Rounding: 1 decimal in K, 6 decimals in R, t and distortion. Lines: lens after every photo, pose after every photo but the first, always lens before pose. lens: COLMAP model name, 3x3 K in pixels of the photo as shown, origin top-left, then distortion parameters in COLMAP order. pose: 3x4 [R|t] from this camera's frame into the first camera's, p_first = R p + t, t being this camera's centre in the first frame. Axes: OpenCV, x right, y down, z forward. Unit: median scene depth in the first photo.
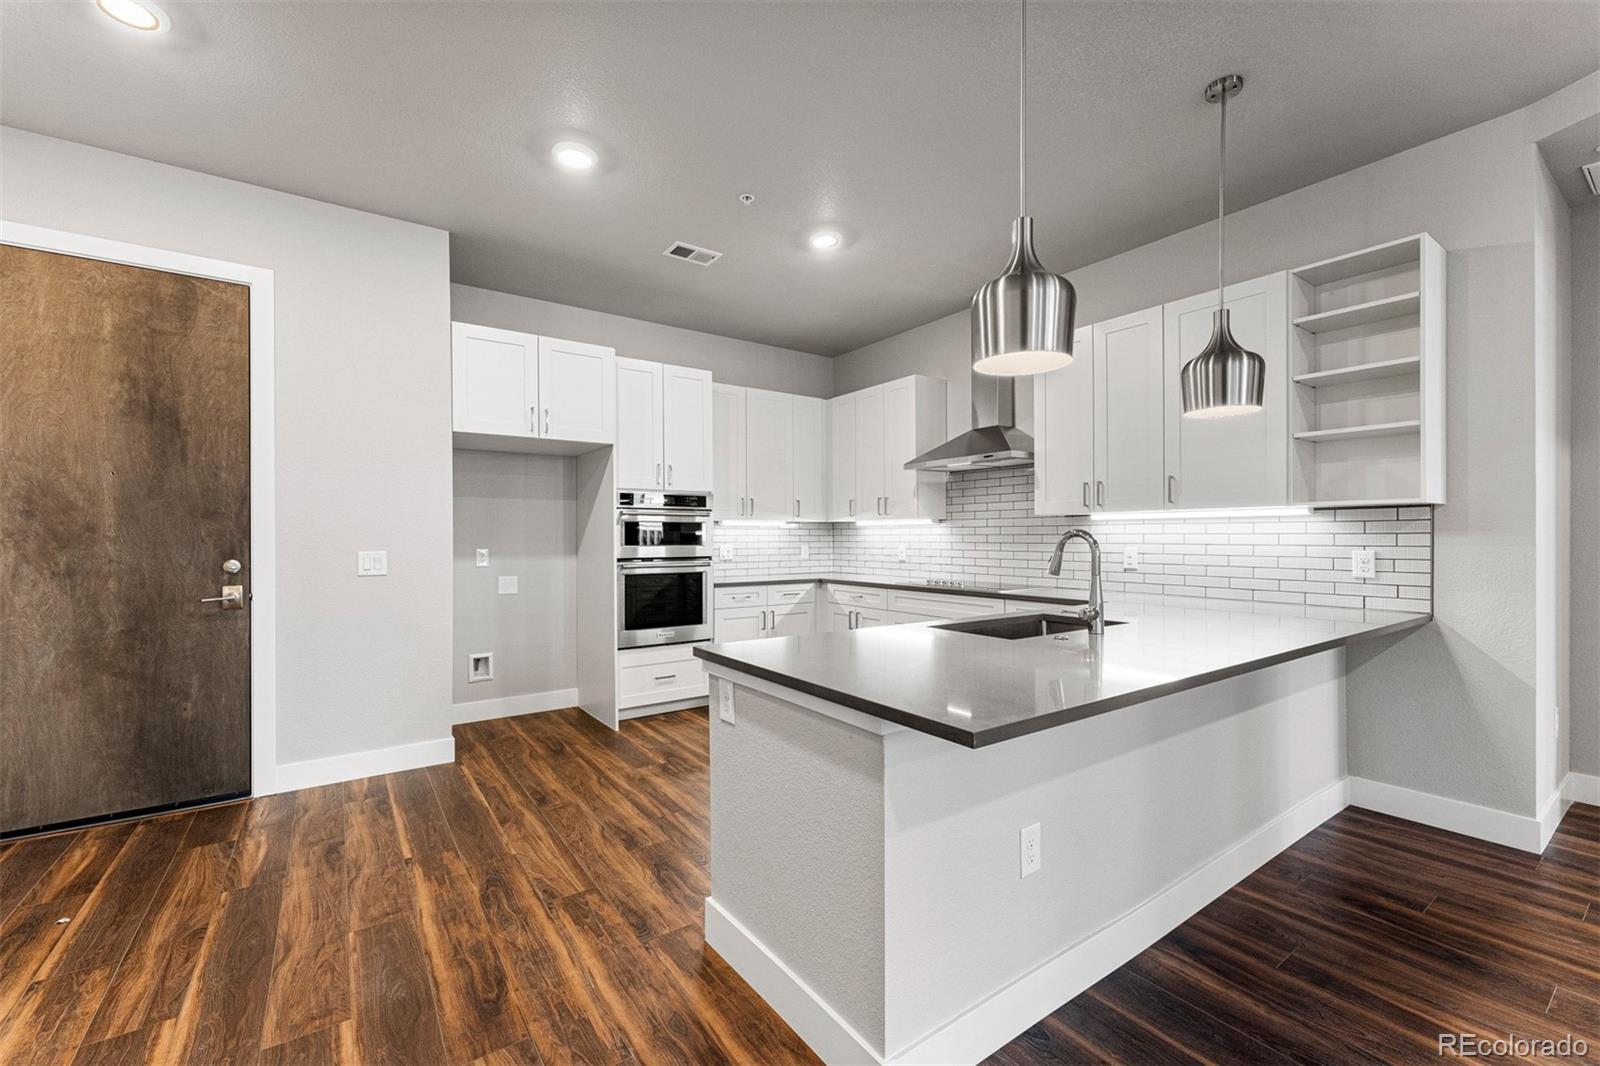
lens RADIAL K [[657.7, 0, 795.4], [0, 657.7, 537.8], [0, 0, 1]] dist [0.001653, 0.000158]
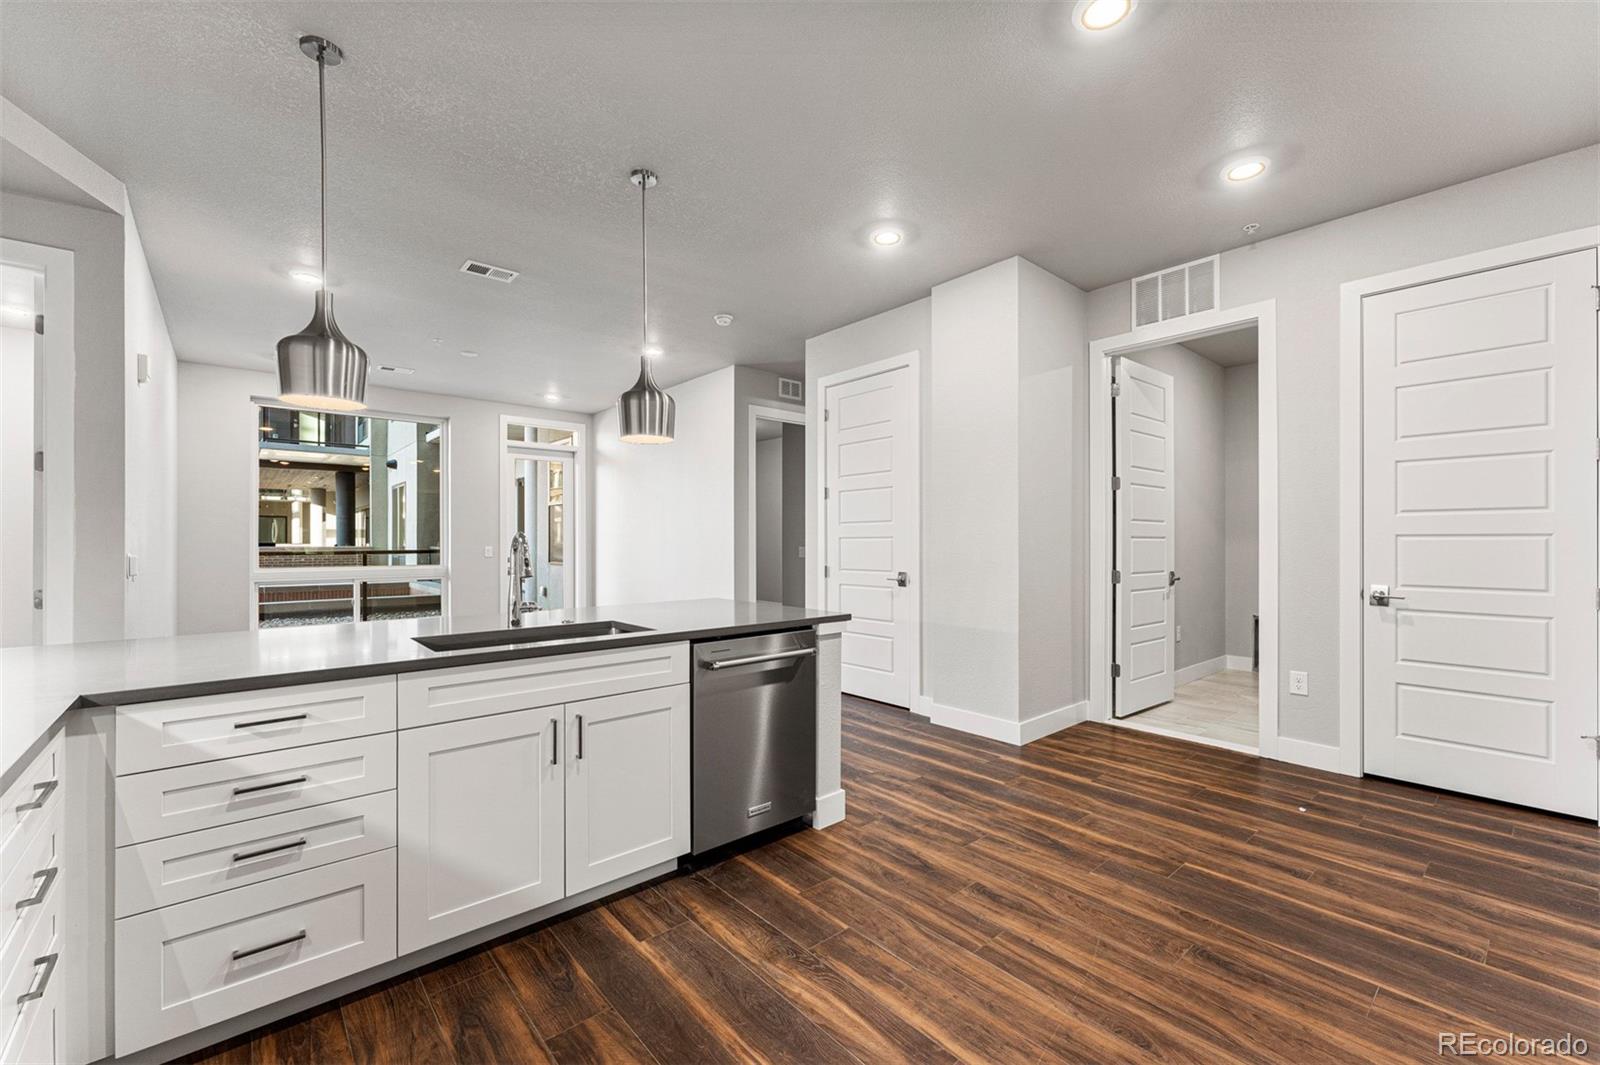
lens RADIAL K [[657.7, 0, 795.4], [0, 657.7, 537.3], [0, 0, 1]] dist [0.001653, 0.000158]
pose [[-0.995584, 0.002657, -0.093838, 0.069709], [0.002906, 0.999993, -0.002517, -0.000429], [0.093830, -0.002779, -0.995584, 1.622321]]
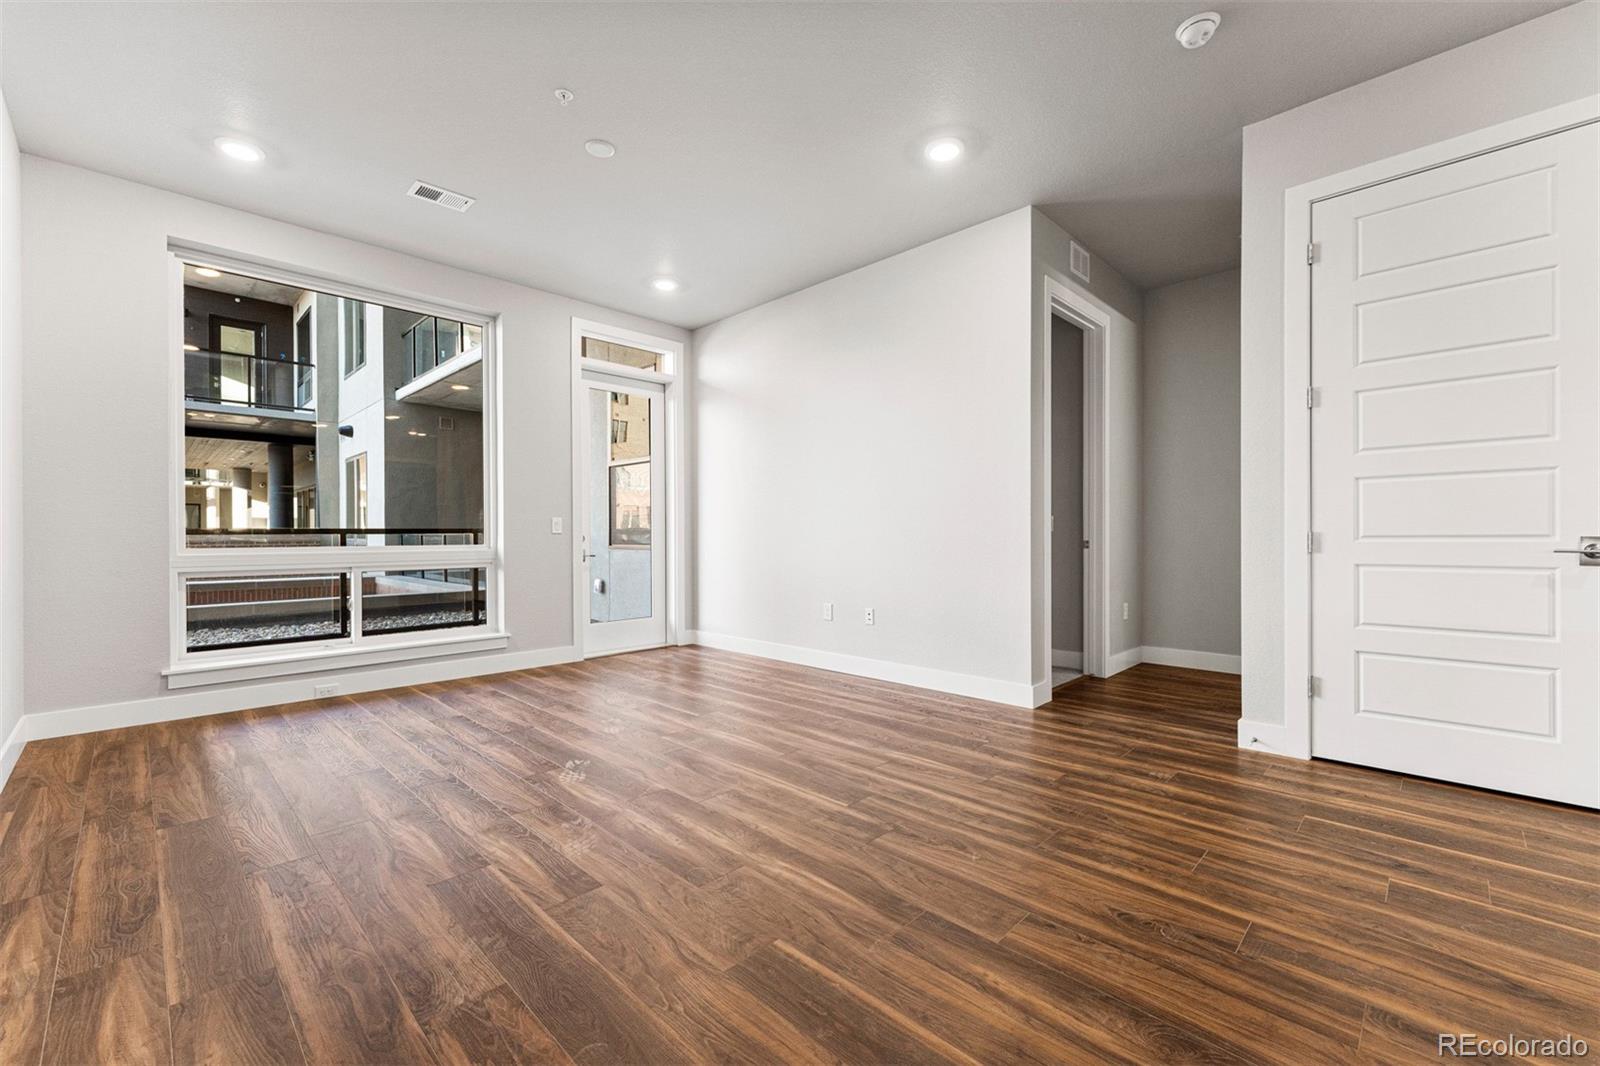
lens RADIAL K [[657.7, 0, 795.4], [0, 657.7, 537.8], [0, 0, 1]] dist [0.001653, 0.000158]
pose [[-0.984741, 0.005909, -0.173928, 0.736622], [0.004830, 0.999966, 0.006629, 0.071412], [0.173961, 0.005688, -0.984736, 0.679820]]
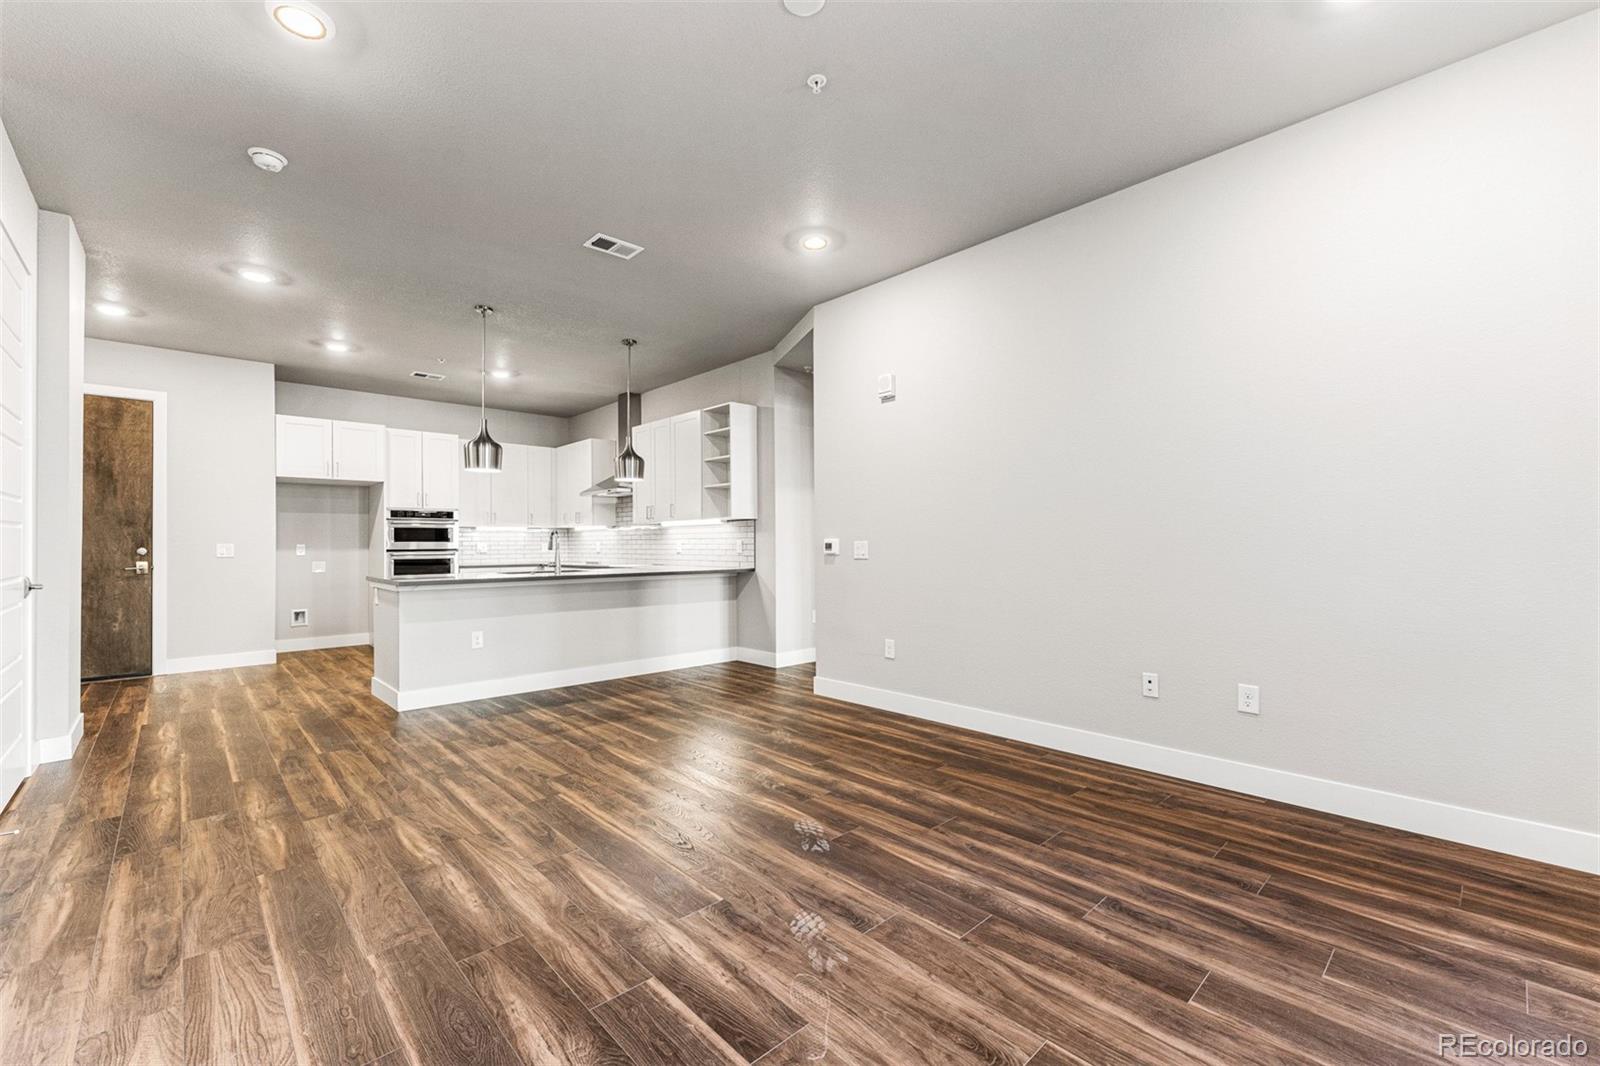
lens RADIAL K [[663.7, 0, 795.9], [0, 663.7, 535.8], [0, 0, 1]] dist [0.002061, 0.000030]
pose [[0.990611, -0.002891, 0.136679, 0.750094], [0.004768, 0.999899, -0.013412, 0.034549], [-0.136627, 0.013937, 0.990525, -1.161352]]
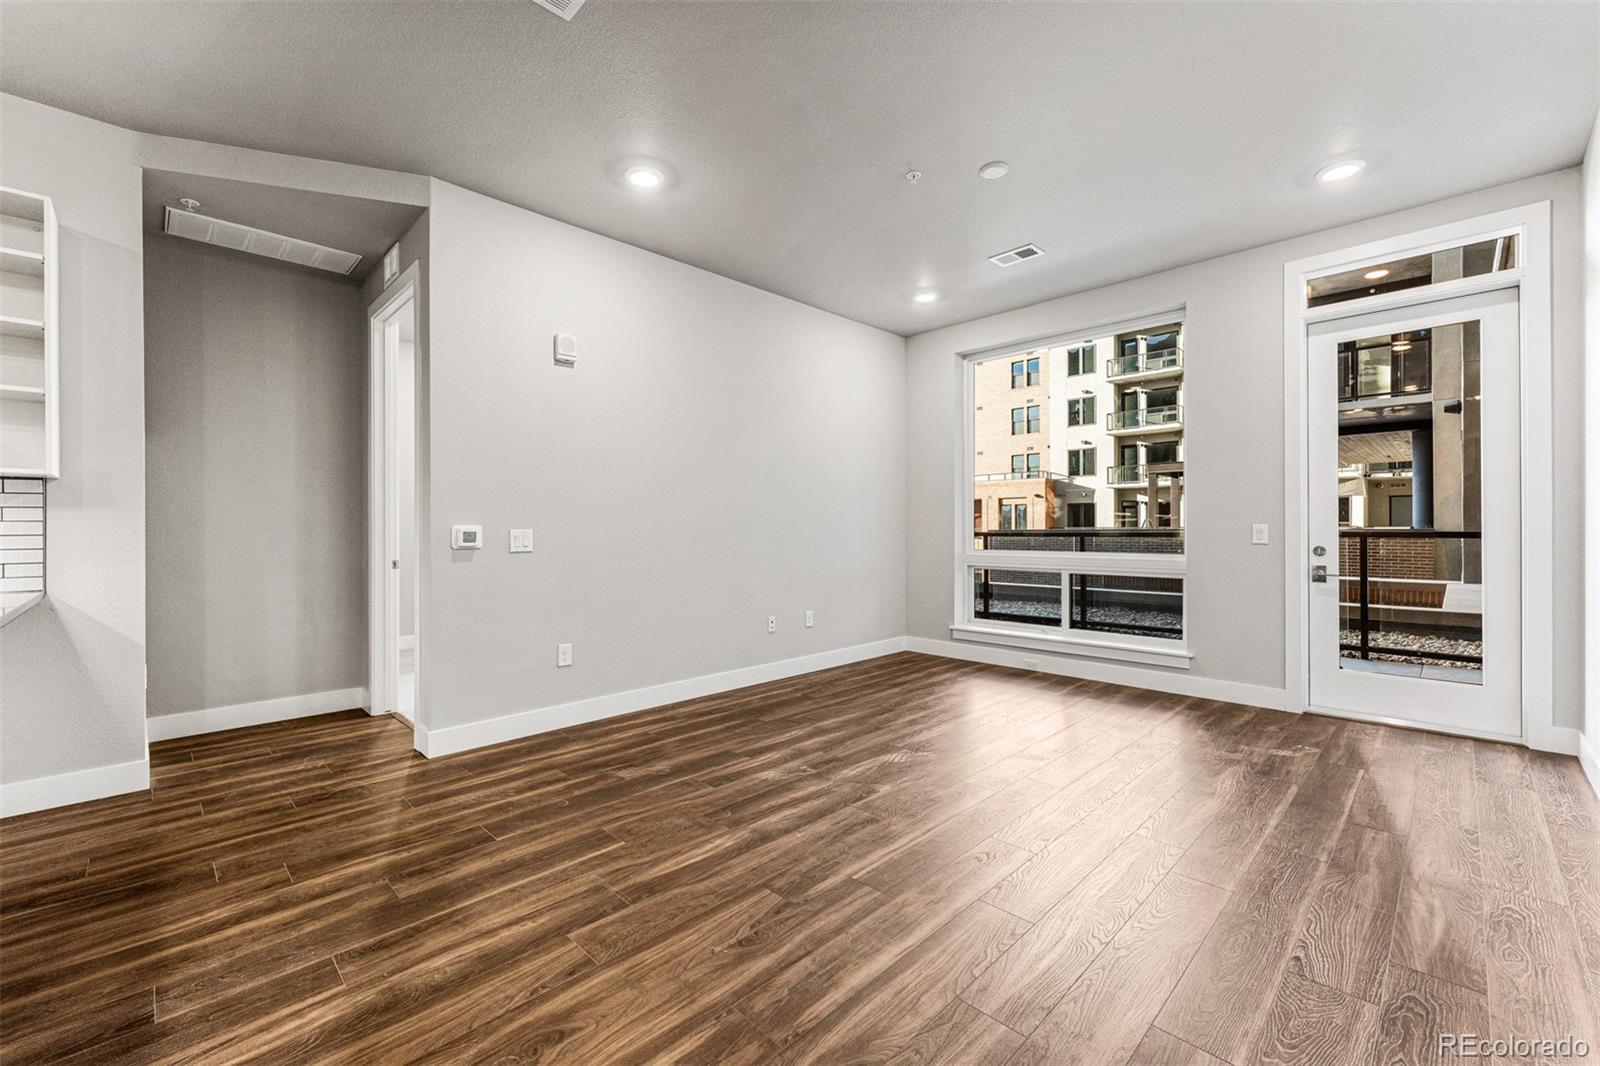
lens RADIAL K [[657.0, 0, 793.7], [0, 657.0, 528.9], [0, 0, 1]] dist [0.000676, 0.000244]
pose [[-0.165501, 0.002353, 0.986207, -0.162360], [0.006990, 0.999975, -0.001213, 0.031250], [-0.986185, 0.006692, -0.165514, 0.066841]]
